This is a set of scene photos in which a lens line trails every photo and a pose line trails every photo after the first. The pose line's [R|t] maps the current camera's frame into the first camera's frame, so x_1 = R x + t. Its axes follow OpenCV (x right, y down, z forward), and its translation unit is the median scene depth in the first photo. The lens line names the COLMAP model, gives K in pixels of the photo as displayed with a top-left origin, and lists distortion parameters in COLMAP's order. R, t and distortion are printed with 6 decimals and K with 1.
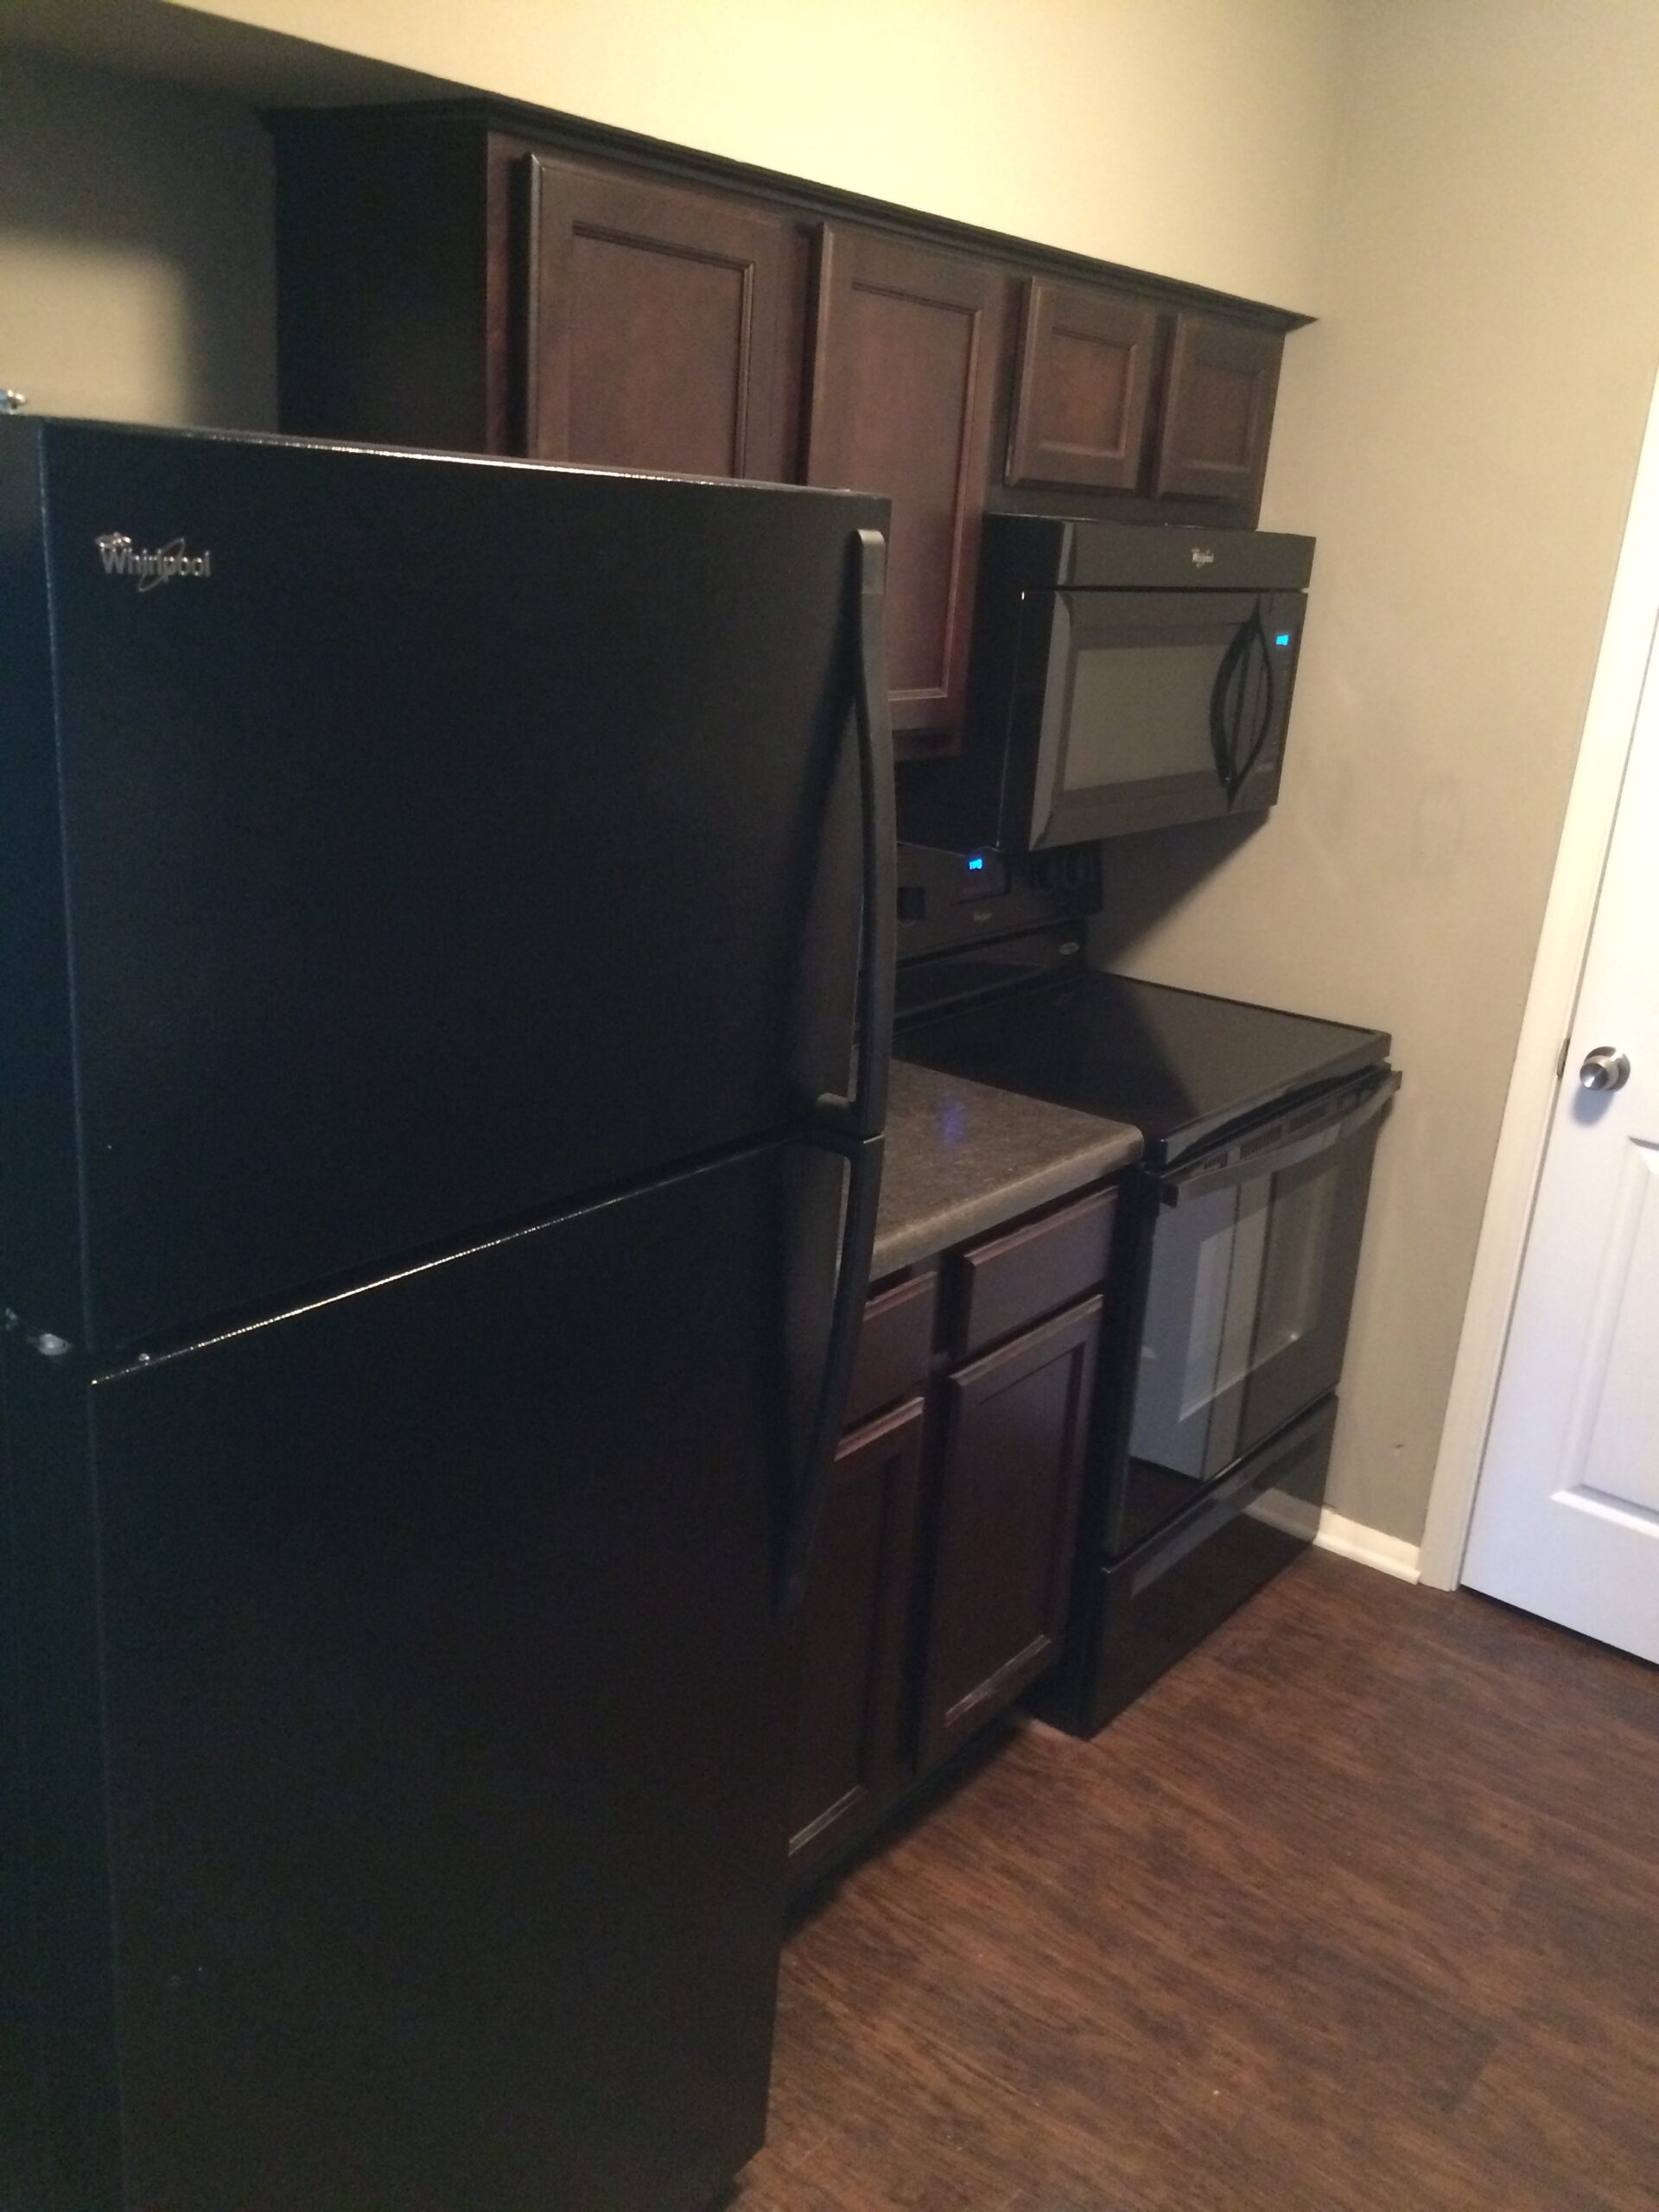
lens RADIAL K [[1882.5, 0, 845.1], [0, 1882.5, 1105.9], [0, 0, 1]] dist [0.092455, -0.119105]
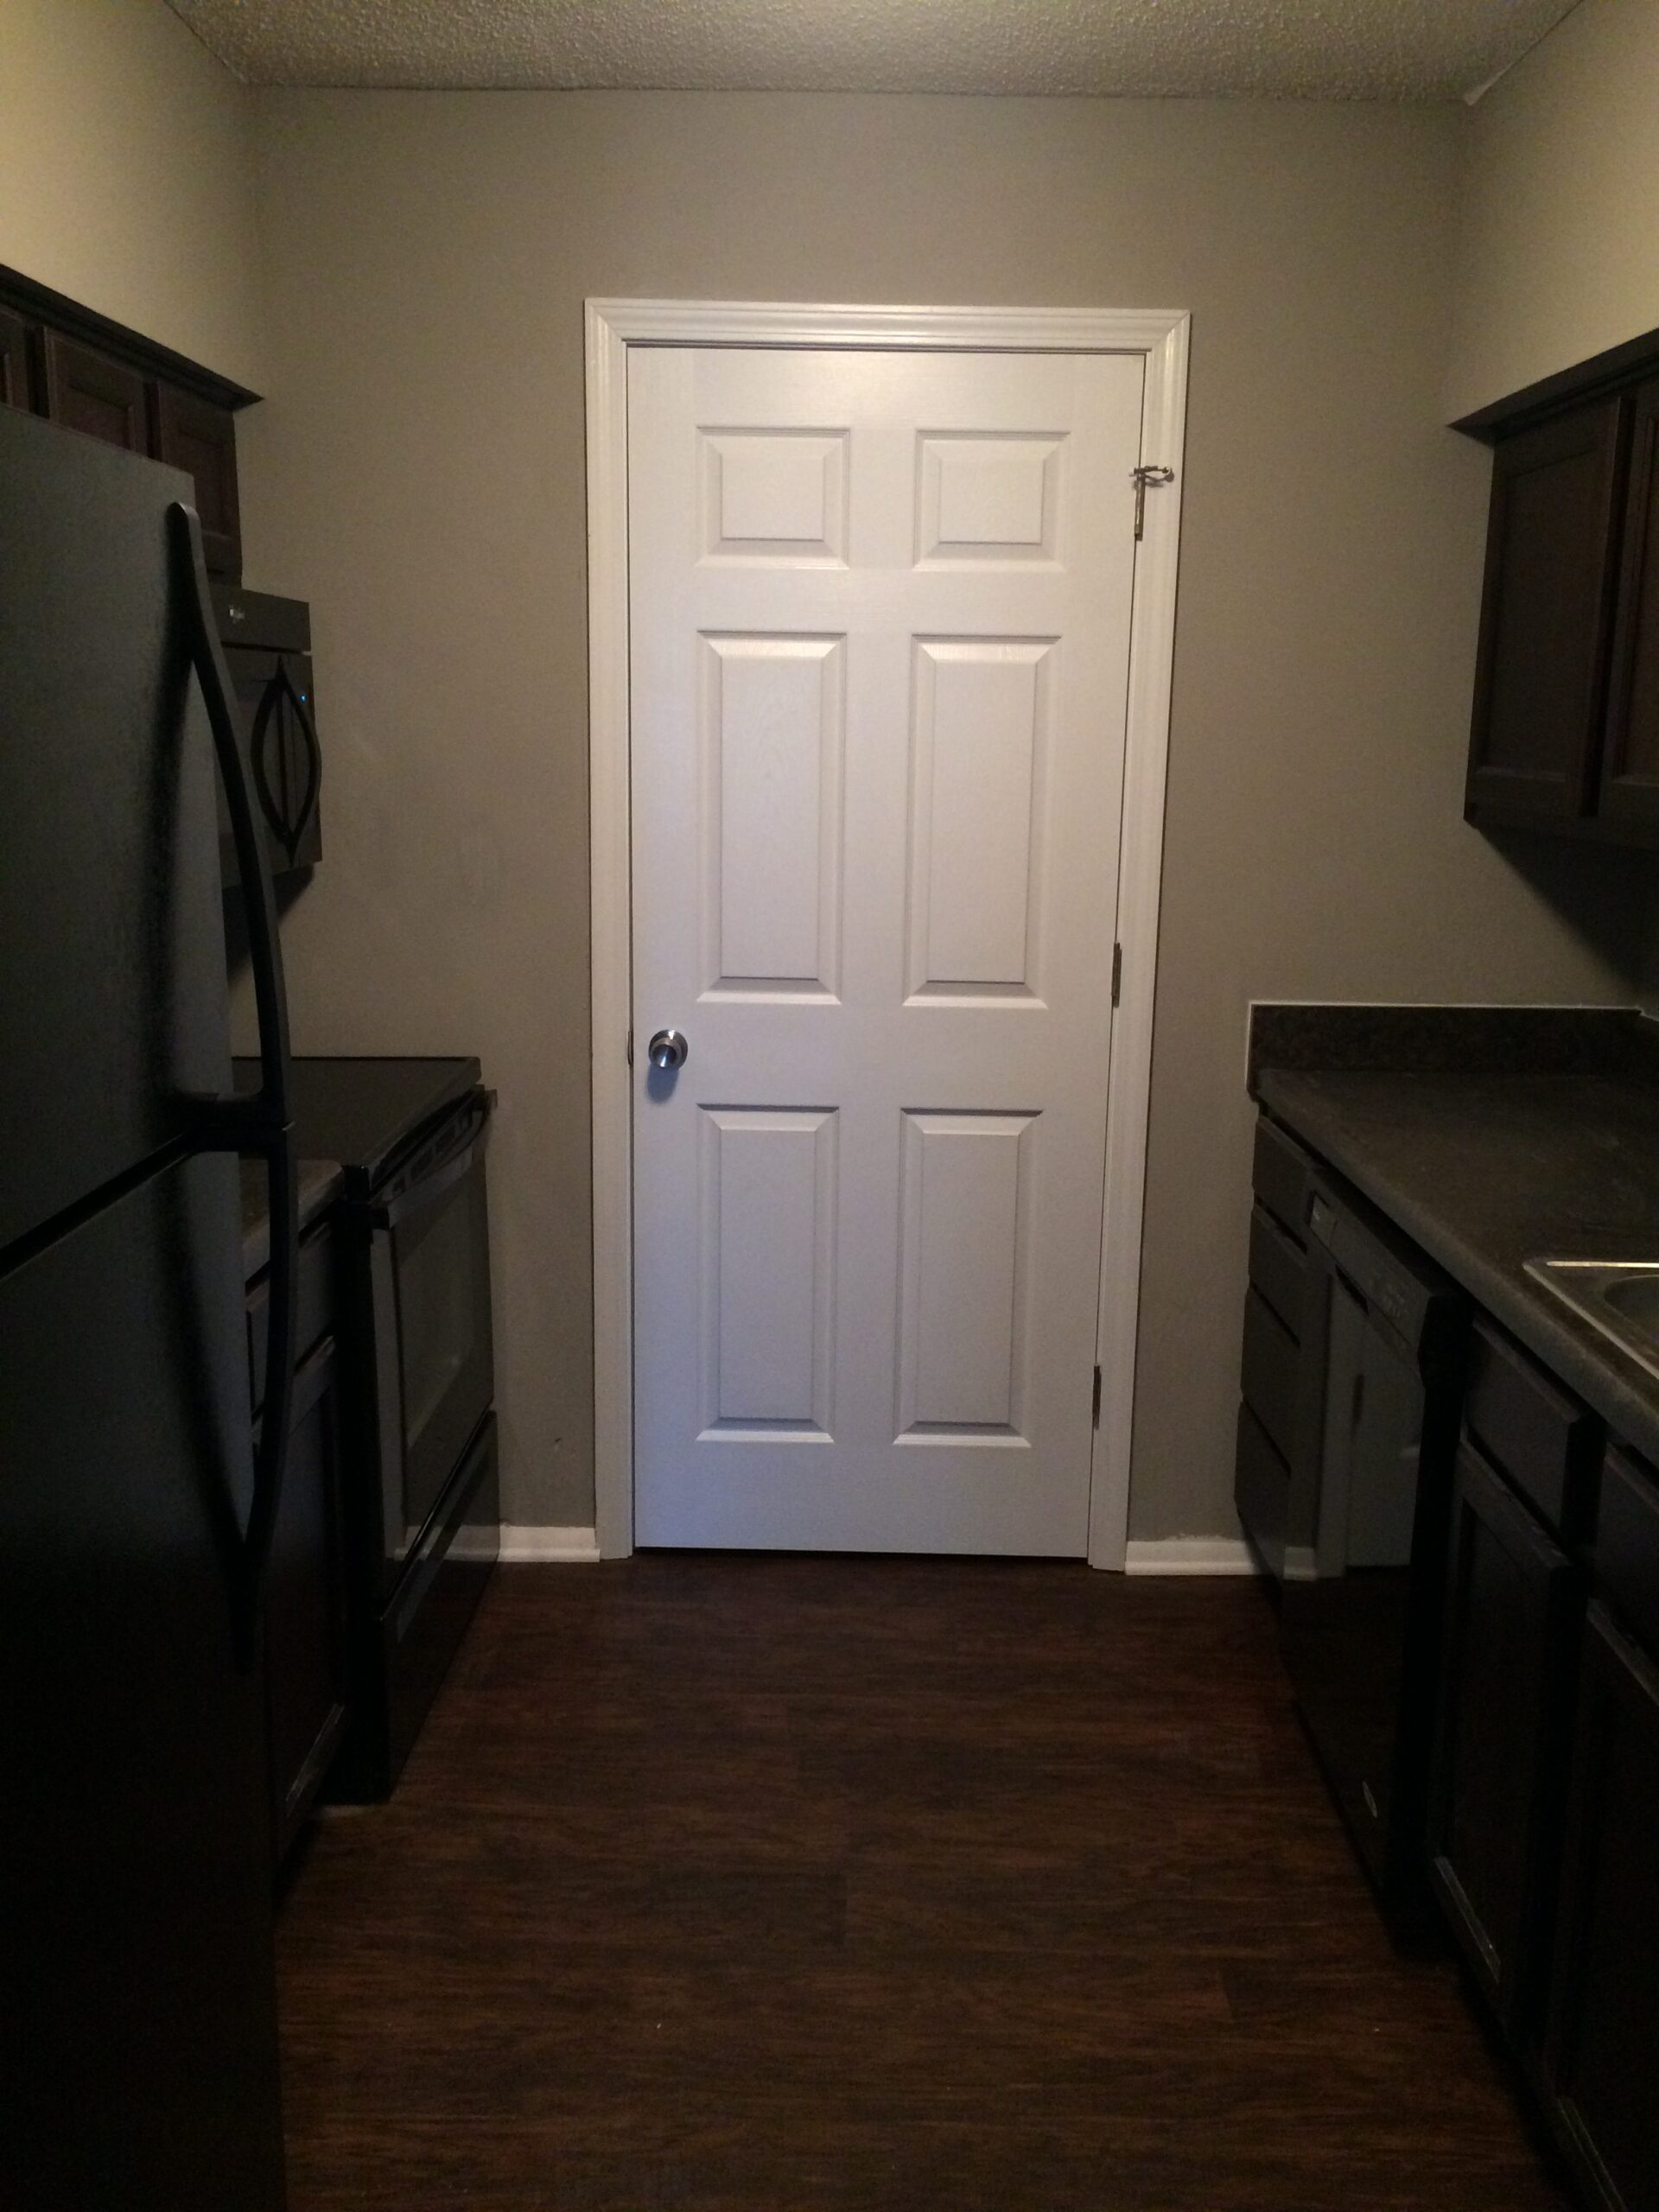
lens RADIAL K [[1882.5, 0, 845.1], [0, 1882.5, 1105.9], [0, 0, 1]] dist [0.092455, -0.119105]
pose [[0.799684, -0.187026, 0.570549, -0.176331], [0.229228, 0.973370, -0.002216, 0.042517], [-0.554941, 0.132558, 0.821260, 0.019114]]
